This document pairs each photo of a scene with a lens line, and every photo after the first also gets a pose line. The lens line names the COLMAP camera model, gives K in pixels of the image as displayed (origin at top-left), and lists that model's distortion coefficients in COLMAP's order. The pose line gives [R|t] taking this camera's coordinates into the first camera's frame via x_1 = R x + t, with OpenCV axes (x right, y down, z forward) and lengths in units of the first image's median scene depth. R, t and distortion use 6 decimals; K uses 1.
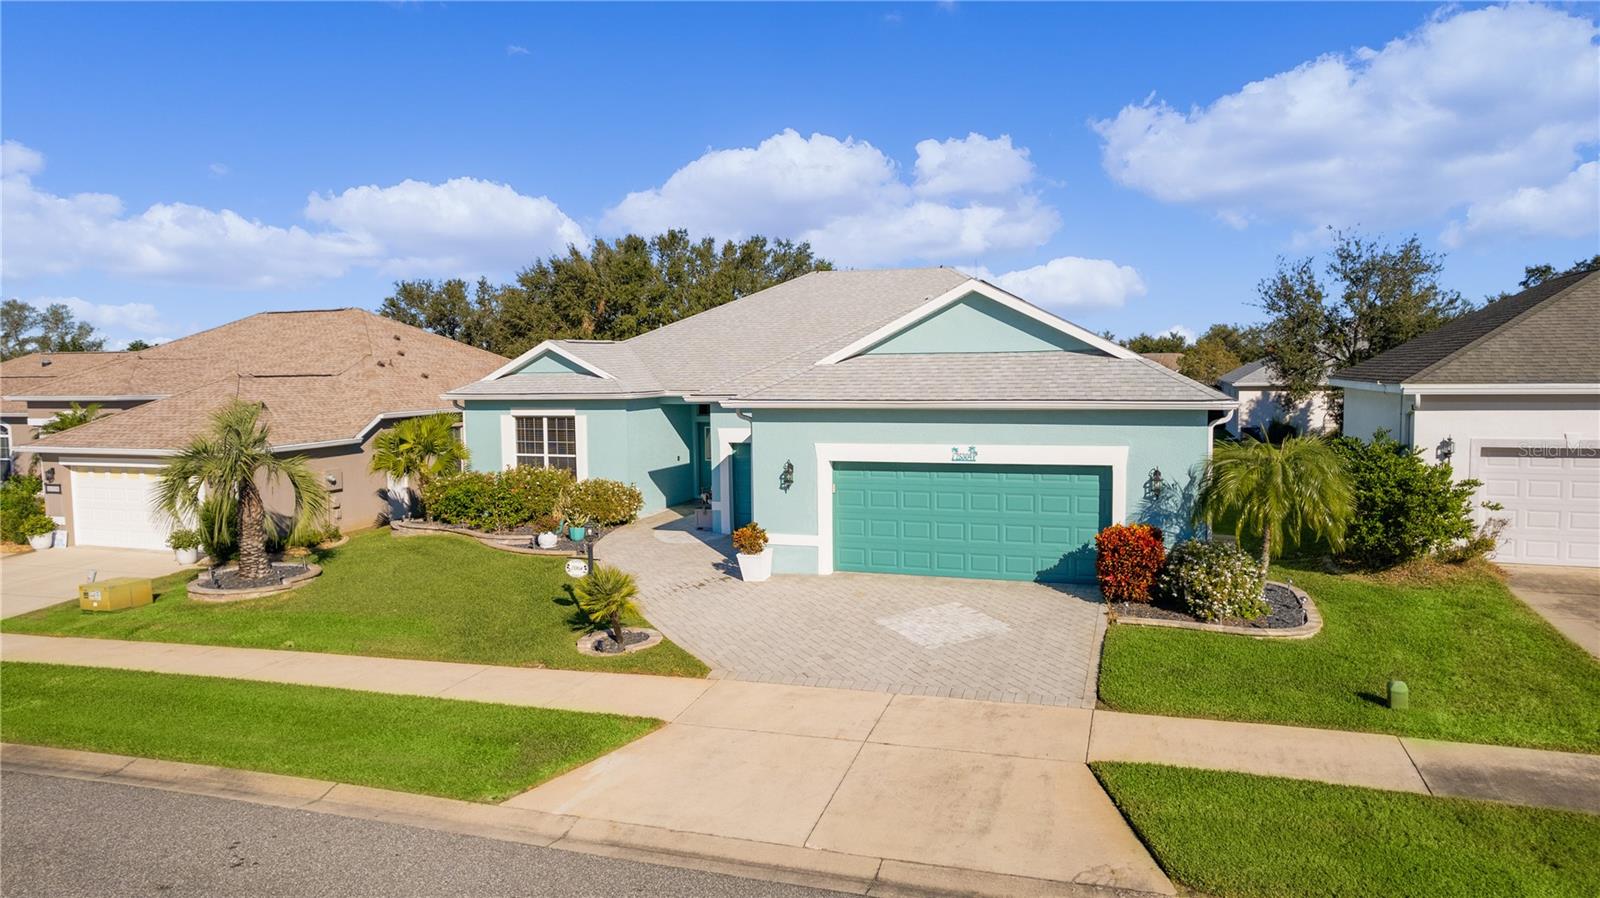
lens RADIAL K [[1038.1, 0, 795.8], [0, 1038.1, 425.2], [0, 0, 1]] dist [-0.069104, 0.055014]
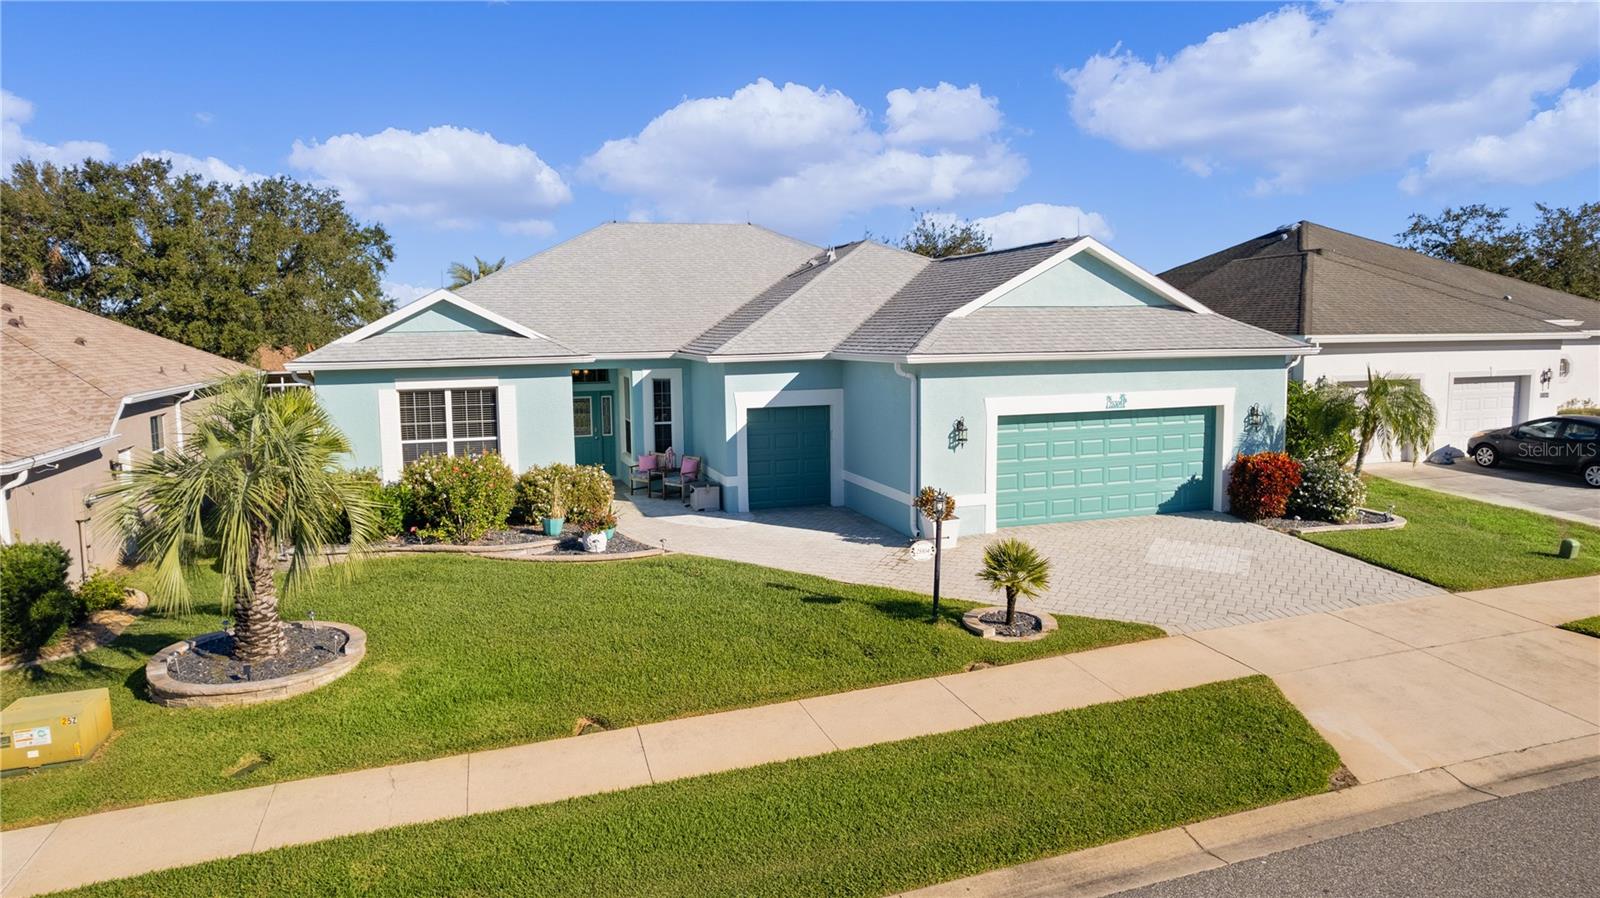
lens RADIAL K [[1038.1, 0, 795.8], [0, 1038.1, 425.2], [0, 0, 1]] dist [-0.069104, 0.055014]
pose [[0.793109, -0.055336, 0.606561, -0.706956], [0.039600, 0.998442, 0.039307, -0.002420], [-0.607791, -0.007155, 0.794065, 0.340982]]
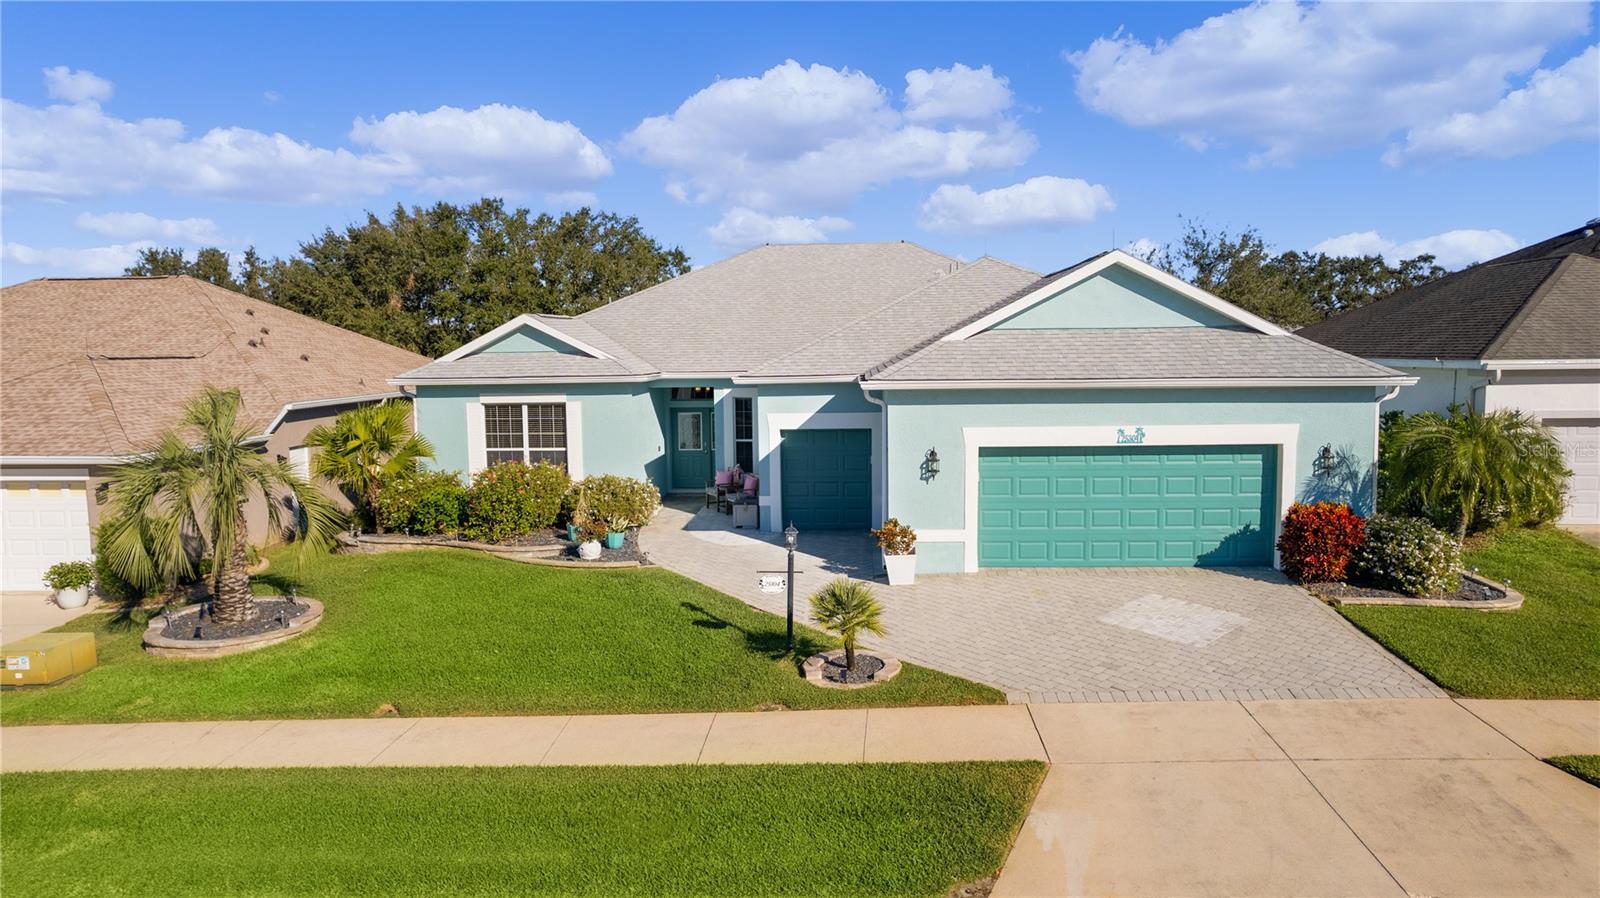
lens RADIAL K [[1038.1, 0, 795.8], [0, 1038.1, 425.2], [0, 0, 1]] dist [-0.069104, 0.055014]
pose [[0.962014, -0.020907, 0.272200, -0.366423], [0.016651, 0.999700, 0.017935, -0.003382], [-0.272493, -0.012722, 0.962074, 0.172619]]
